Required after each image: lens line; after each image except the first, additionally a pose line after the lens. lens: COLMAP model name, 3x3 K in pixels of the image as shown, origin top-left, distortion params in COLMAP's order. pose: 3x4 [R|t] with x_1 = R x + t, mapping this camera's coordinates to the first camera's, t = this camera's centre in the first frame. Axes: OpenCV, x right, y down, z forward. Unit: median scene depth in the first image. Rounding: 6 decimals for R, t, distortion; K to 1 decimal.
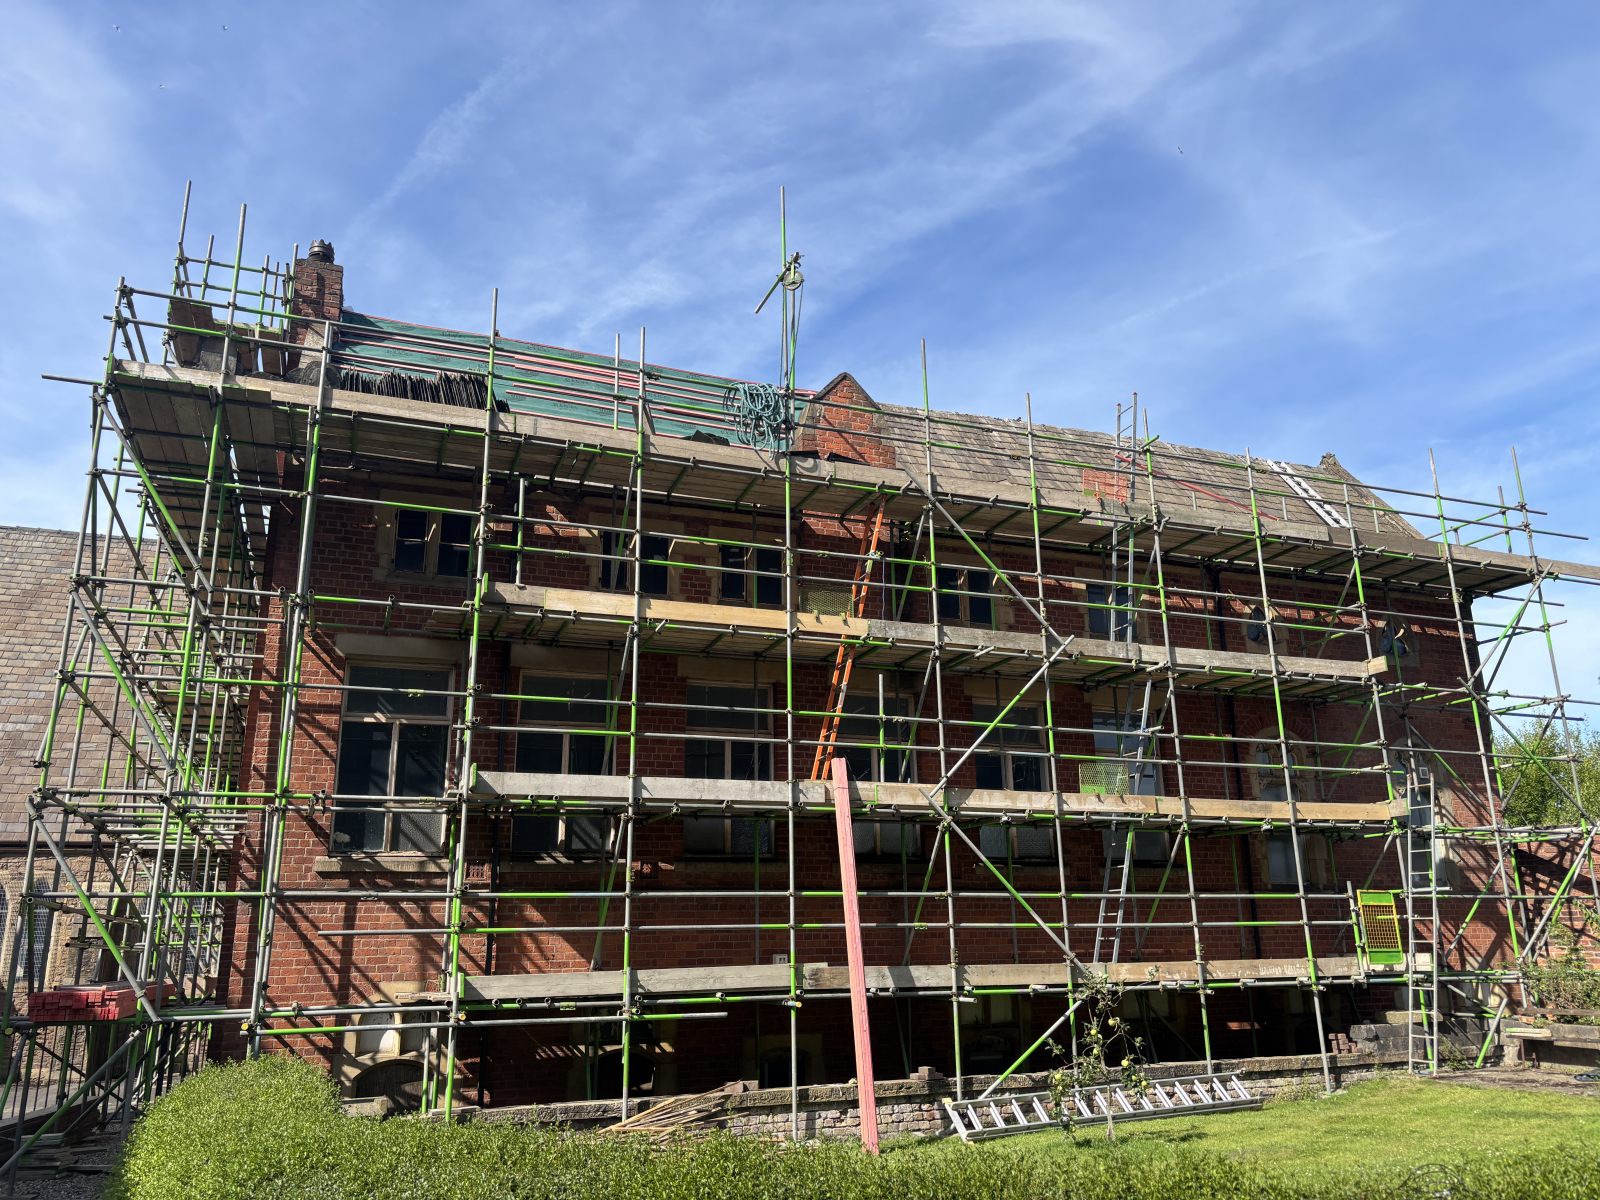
lens RADIAL K [[1193.4, 0, 800.0], [0, 1193.4, 600.0], [0, 0, 1]] dist [0.093388, -0.124499]
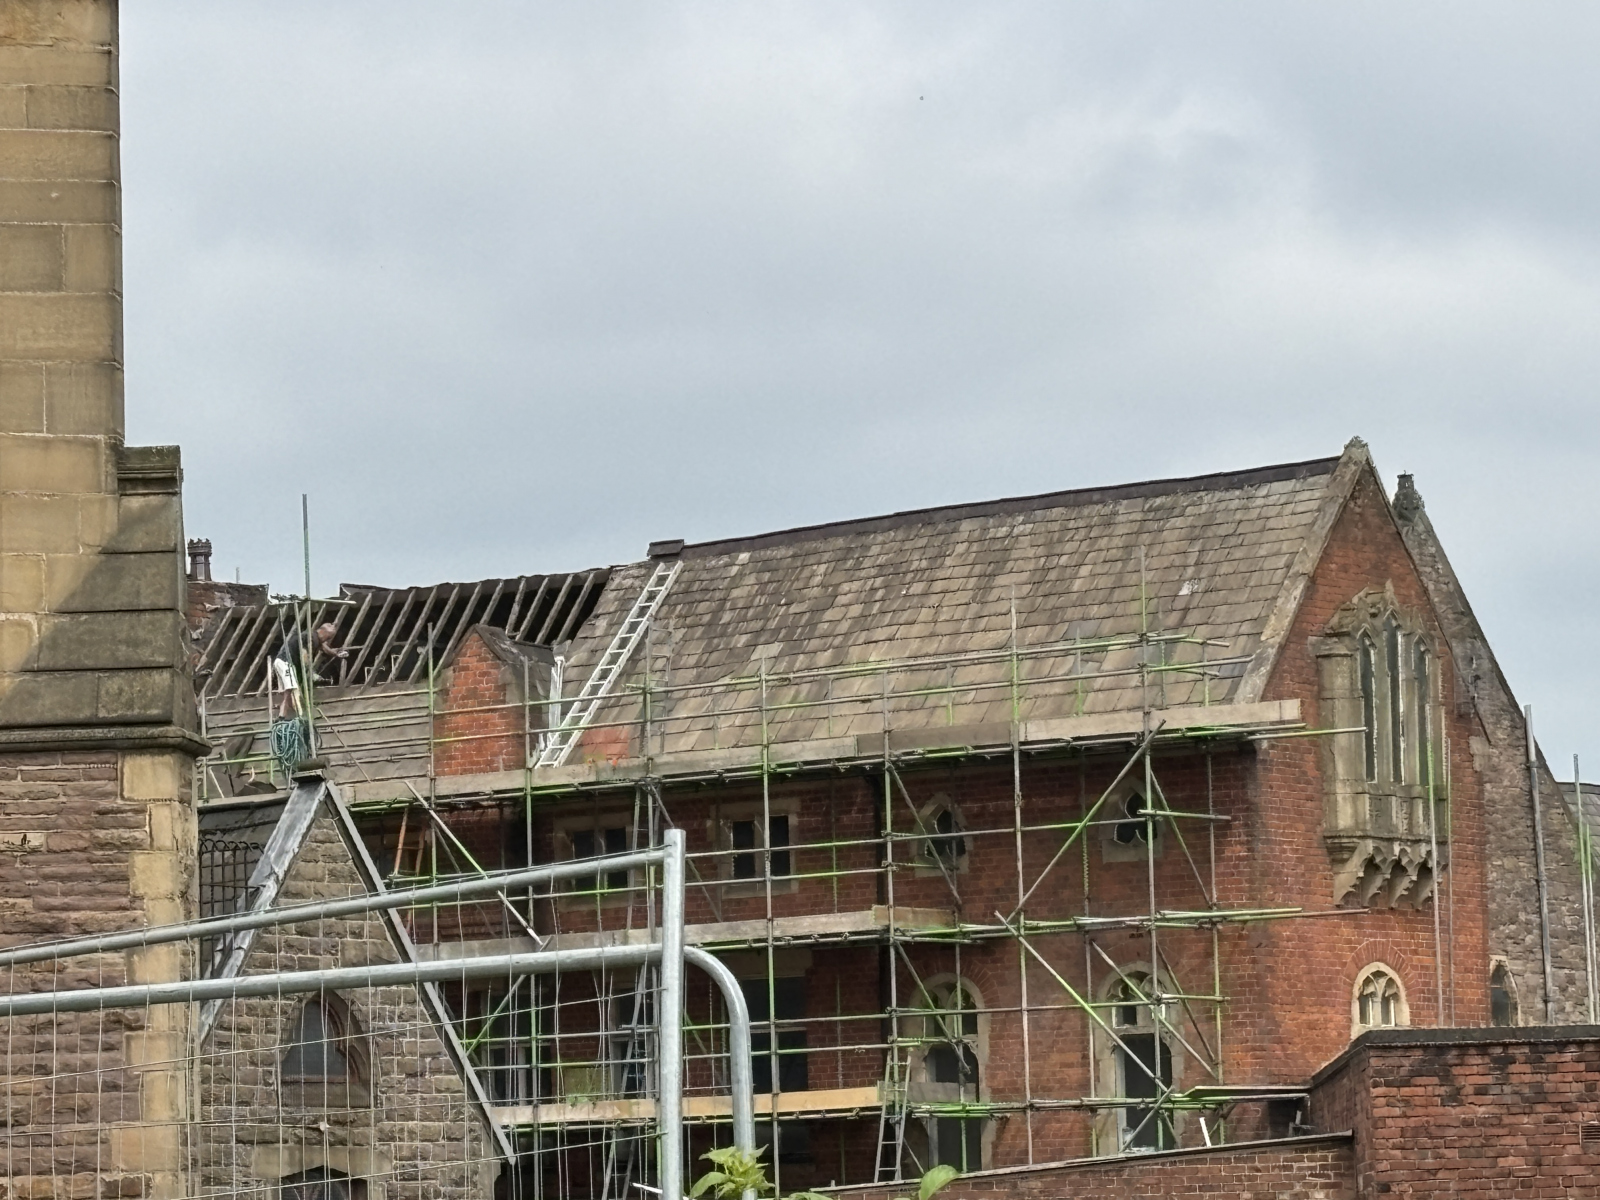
lens RADIAL K [[6102.7, 0, 800.0], [0, 6102.7, 600.0], [0, 0, 1]] dist [0.421056, -4.906461]
pose [[0.501234, -0.091790, -0.860430, 4.670821], [0.253787, 0.966224, 0.044765, -0.405078], [0.827258, -0.240804, 0.507599, -1.244914]]
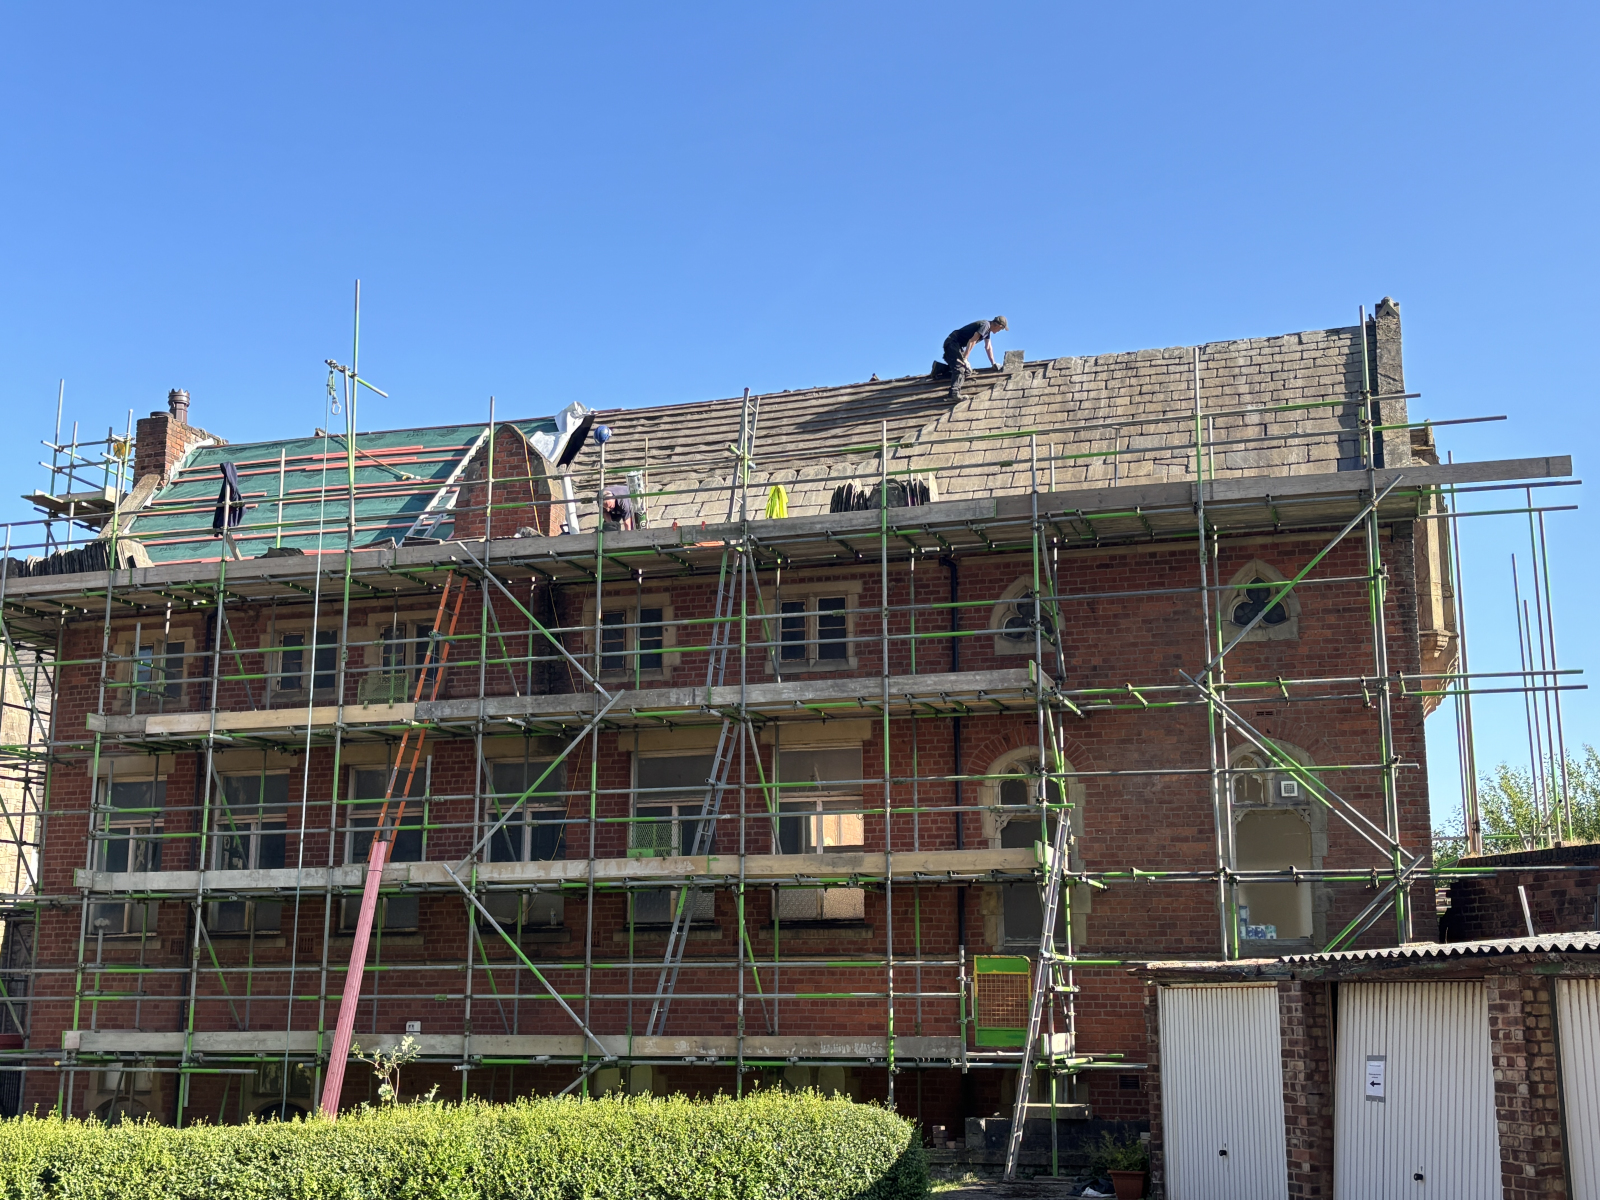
lens RADIAL K [[1878.7, 0, 779.3], [0, 1878.7, 603.1], [0, 0, 1]] dist [0.268221, -0.911814]
pose [[0.768074, -0.117444, -0.629499, 1.331407], [0.161639, 0.986763, 0.013123, -0.038932], [0.619625, -0.111831, 0.776891, -0.062972]]
